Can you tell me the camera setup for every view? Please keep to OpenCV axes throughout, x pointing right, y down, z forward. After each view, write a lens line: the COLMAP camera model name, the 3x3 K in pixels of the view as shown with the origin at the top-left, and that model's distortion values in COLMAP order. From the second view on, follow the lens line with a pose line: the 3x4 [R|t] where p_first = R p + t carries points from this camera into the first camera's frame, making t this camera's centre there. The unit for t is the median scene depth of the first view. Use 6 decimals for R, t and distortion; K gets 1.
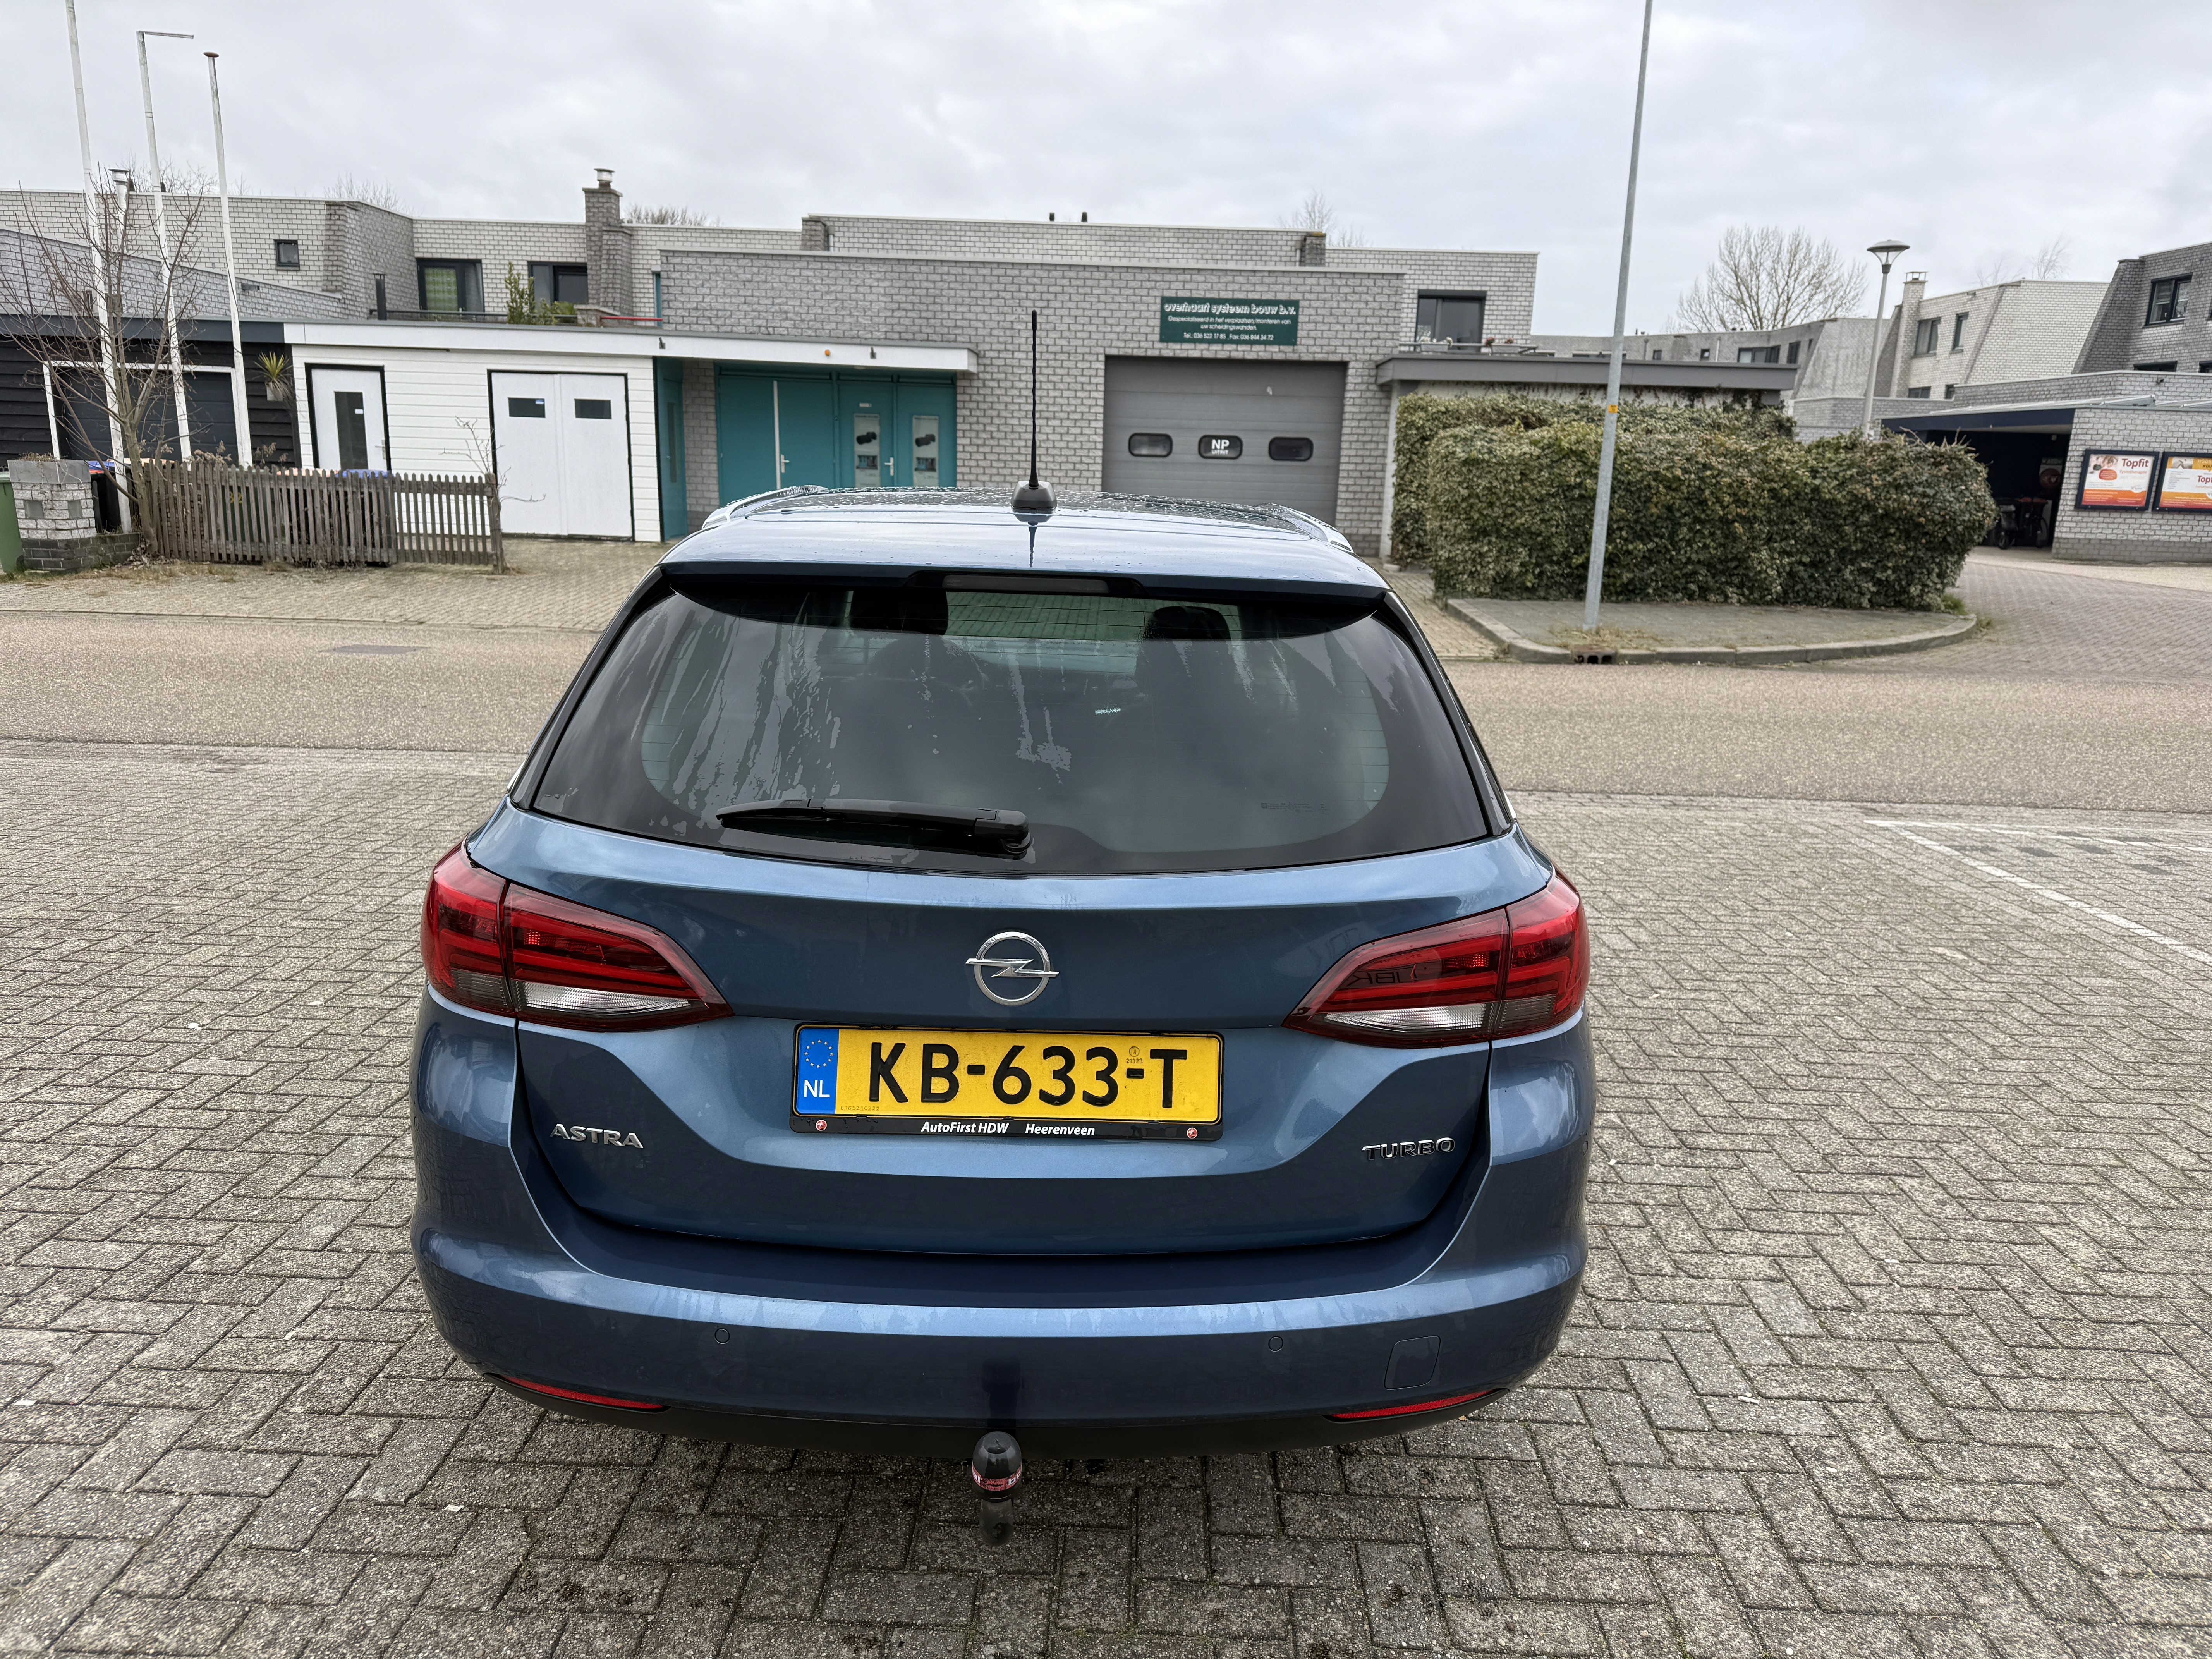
lens RADIAL K [[1535.5, 0, 1095.2], [0, 1535.5, 840.6], [0, 0, 1]] dist [0.042553, -0.057350]
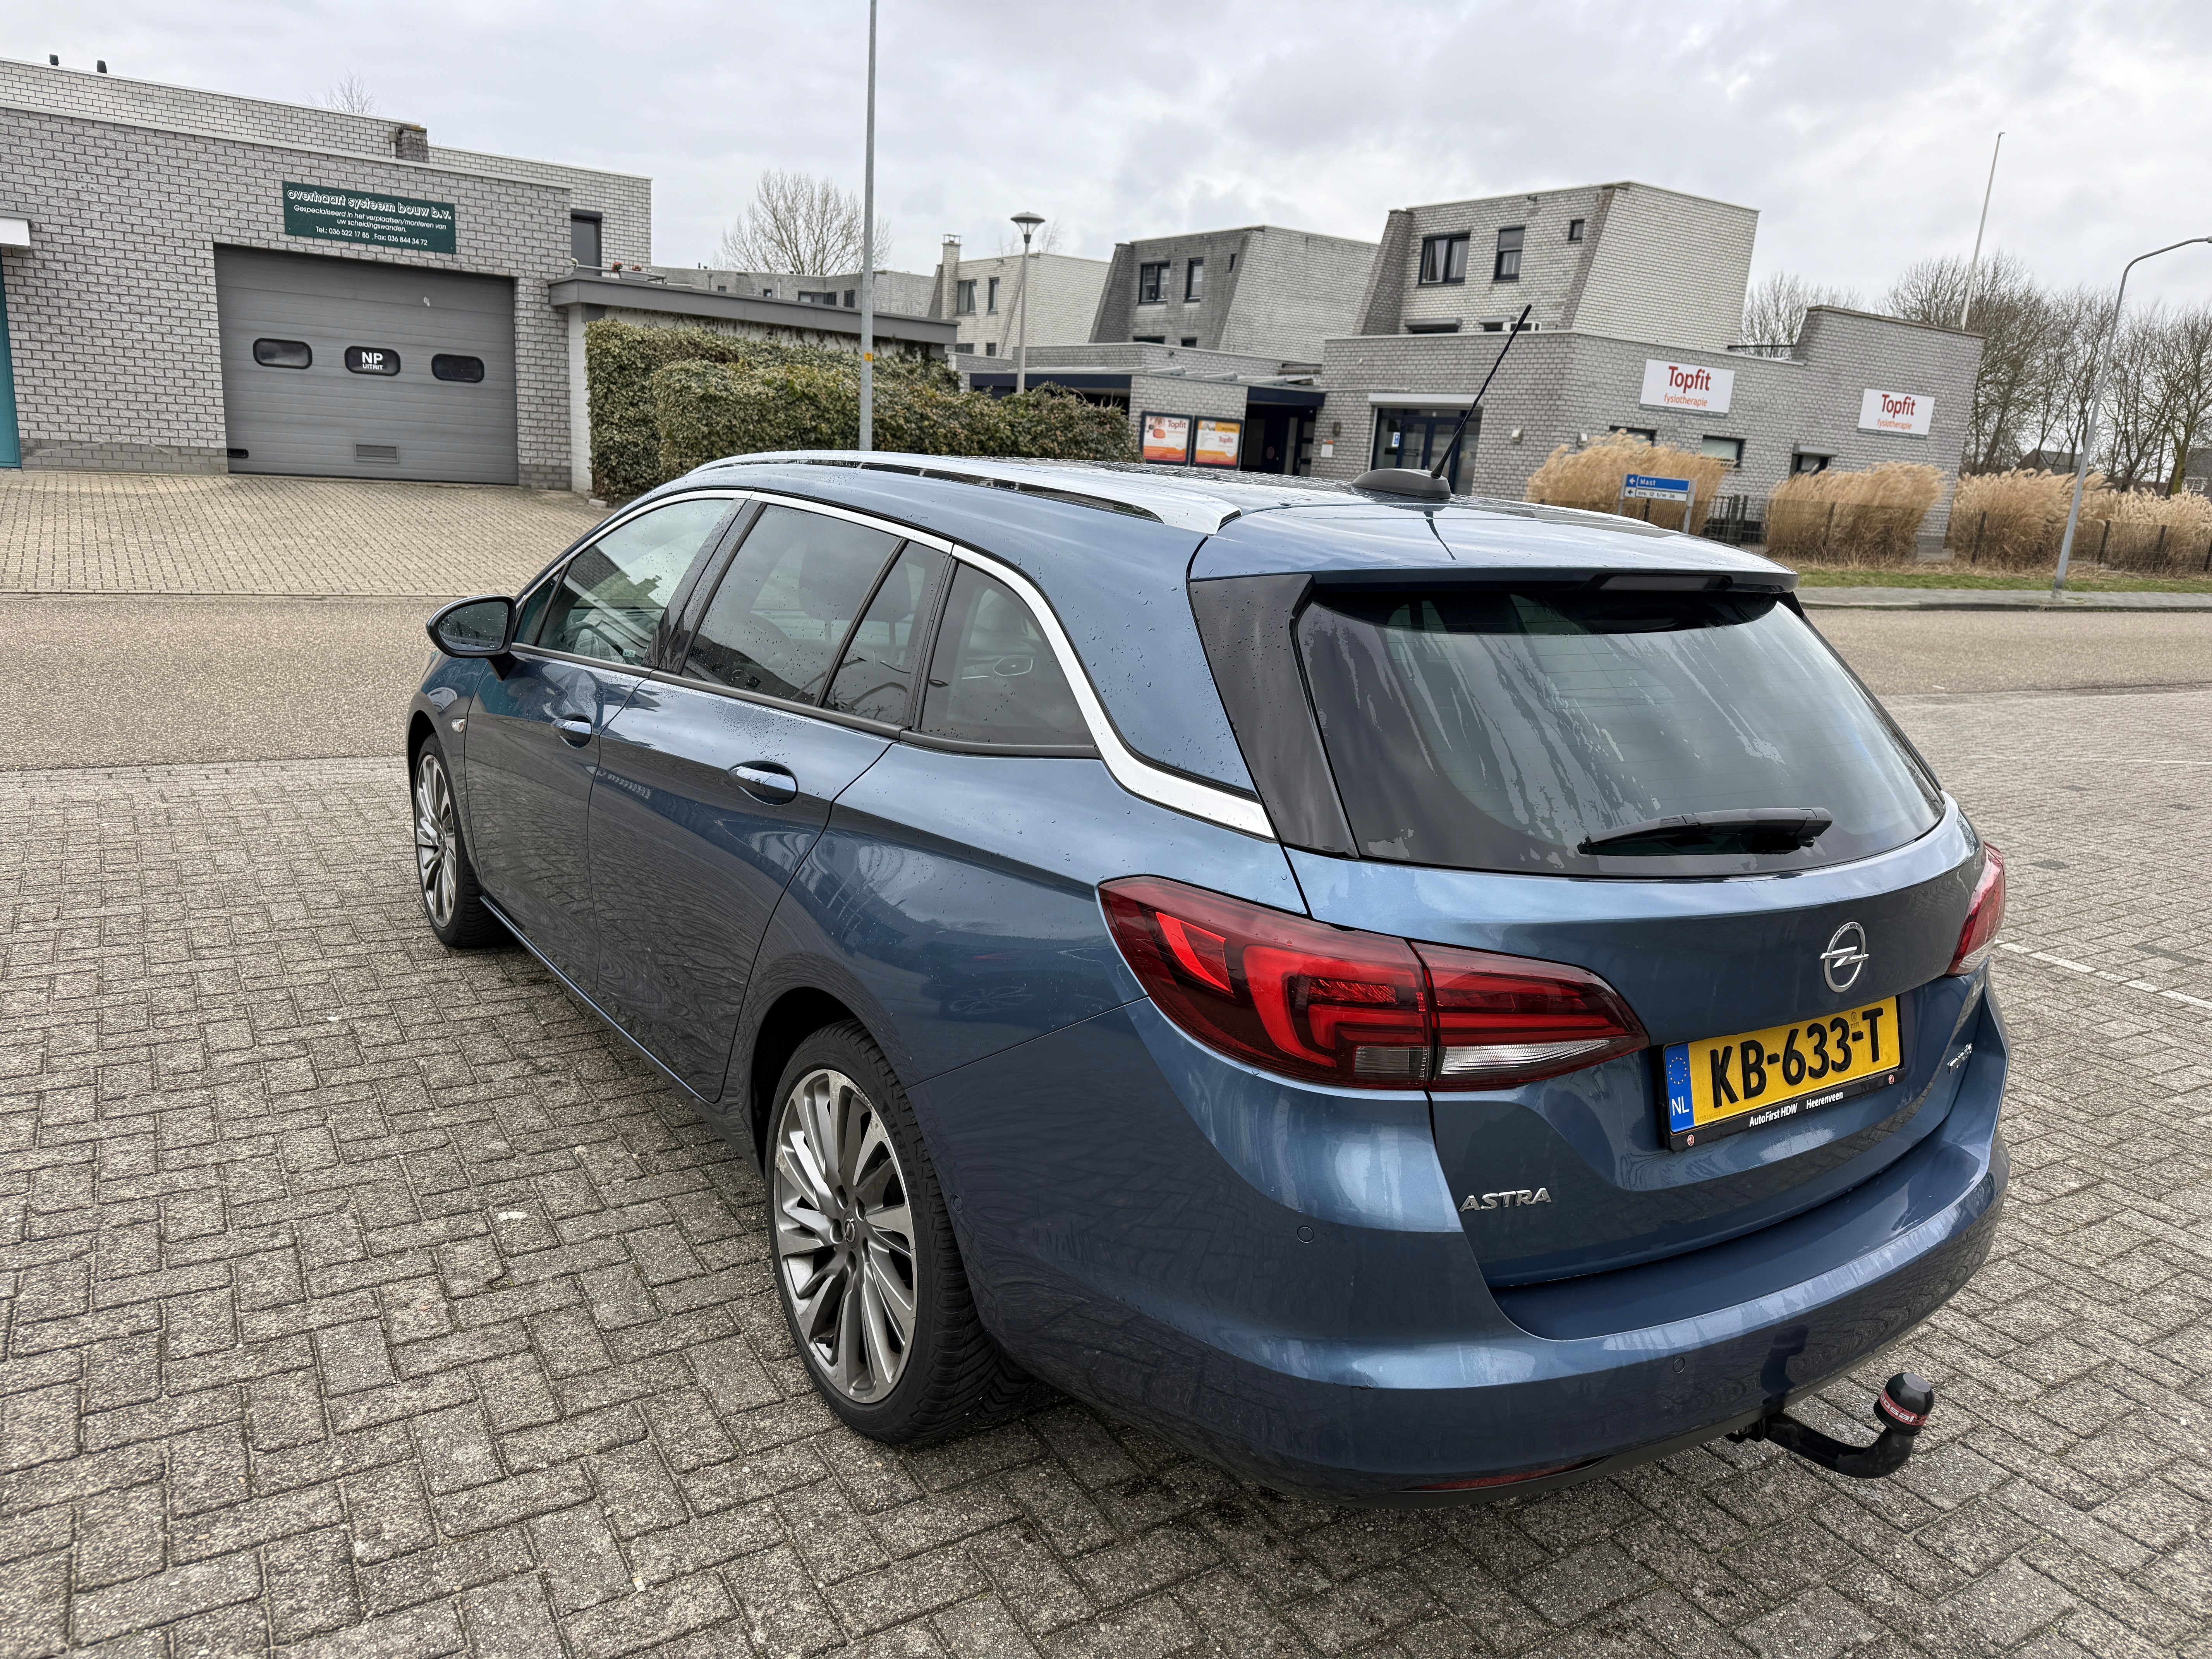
lens RADIAL K [[1577.4, 0, 1050.9], [0, 1577.4, 818.7], [0, 0, 1]] dist [0.043328, -0.071215]
pose [[0.846544, -0.088948, 0.524834, -0.117264], [0.075959, 0.996036, 0.046287, -0.011635], [-0.526871, 0.000682, 0.849945, 0.036380]]
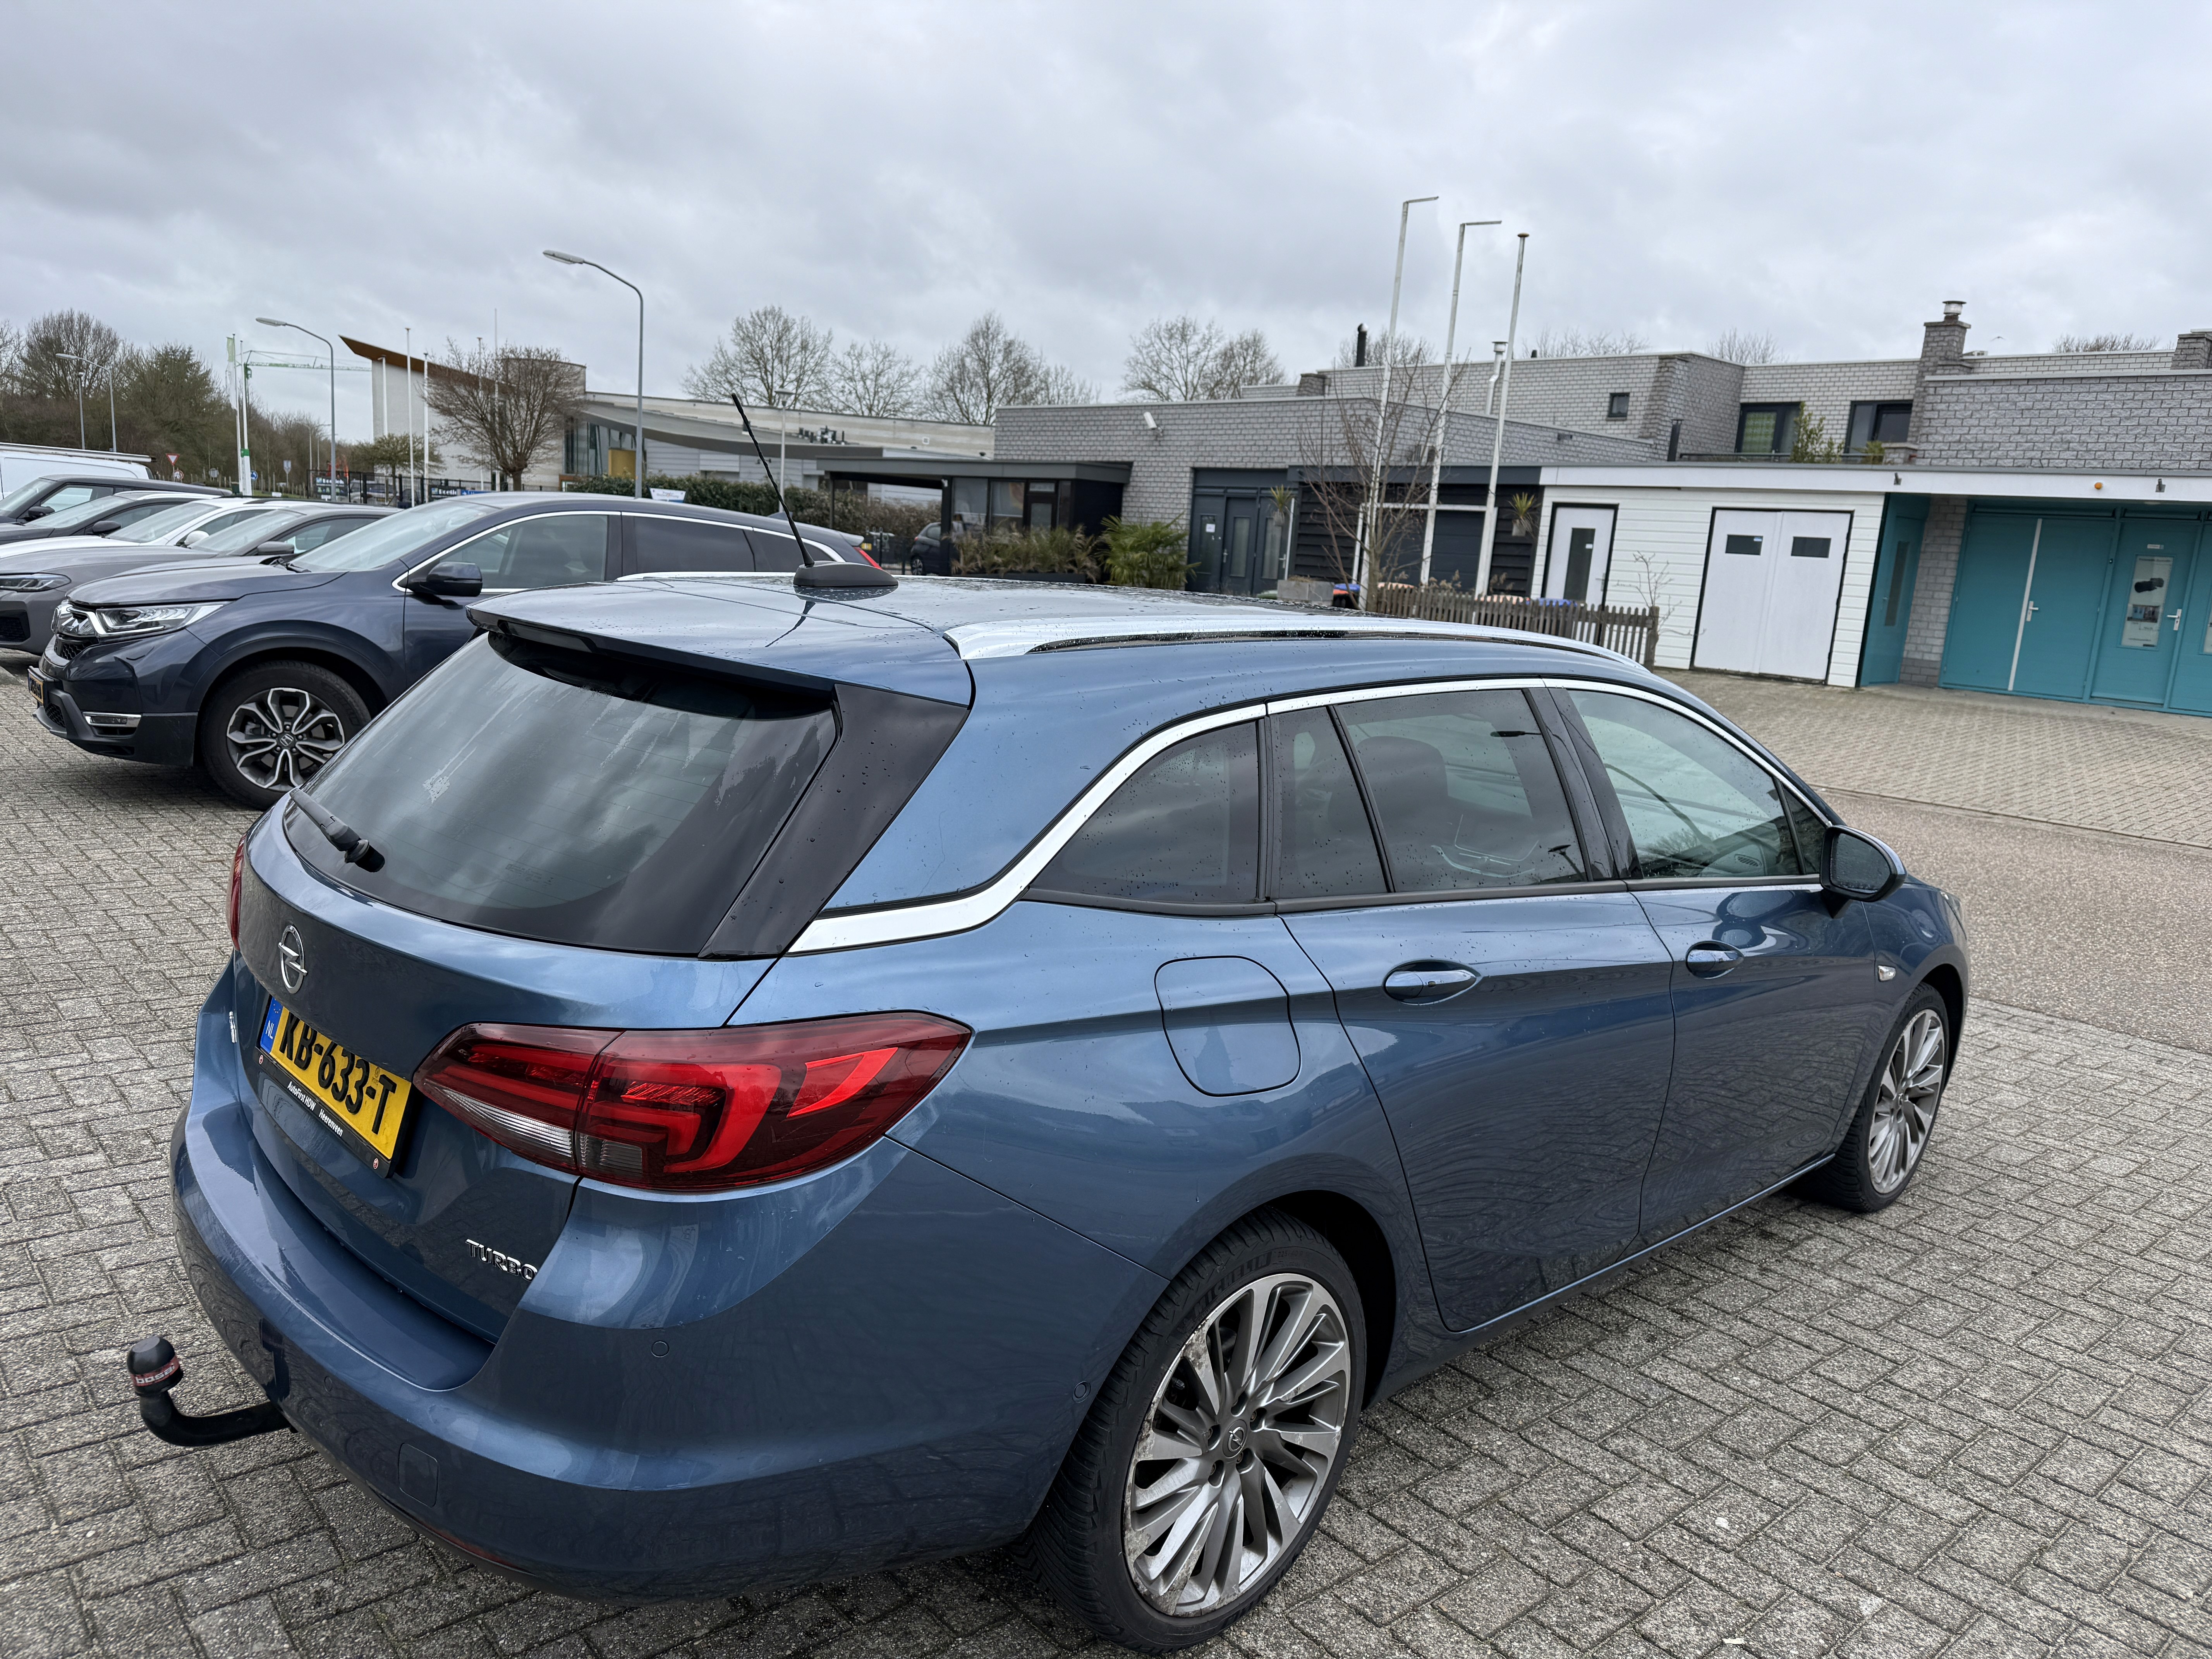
lens RADIAL K [[1535.5, 0, 1095.2], [0, 1535.5, 840.6], [0, 0, 1]] dist [0.042553, -0.057350]
pose [[0.675777, 0.154950, -0.720636, 0.117152], [-0.216735, 0.976208, 0.006659, -0.014247], [0.704522, 0.151687, 0.693282, 0.061202]]
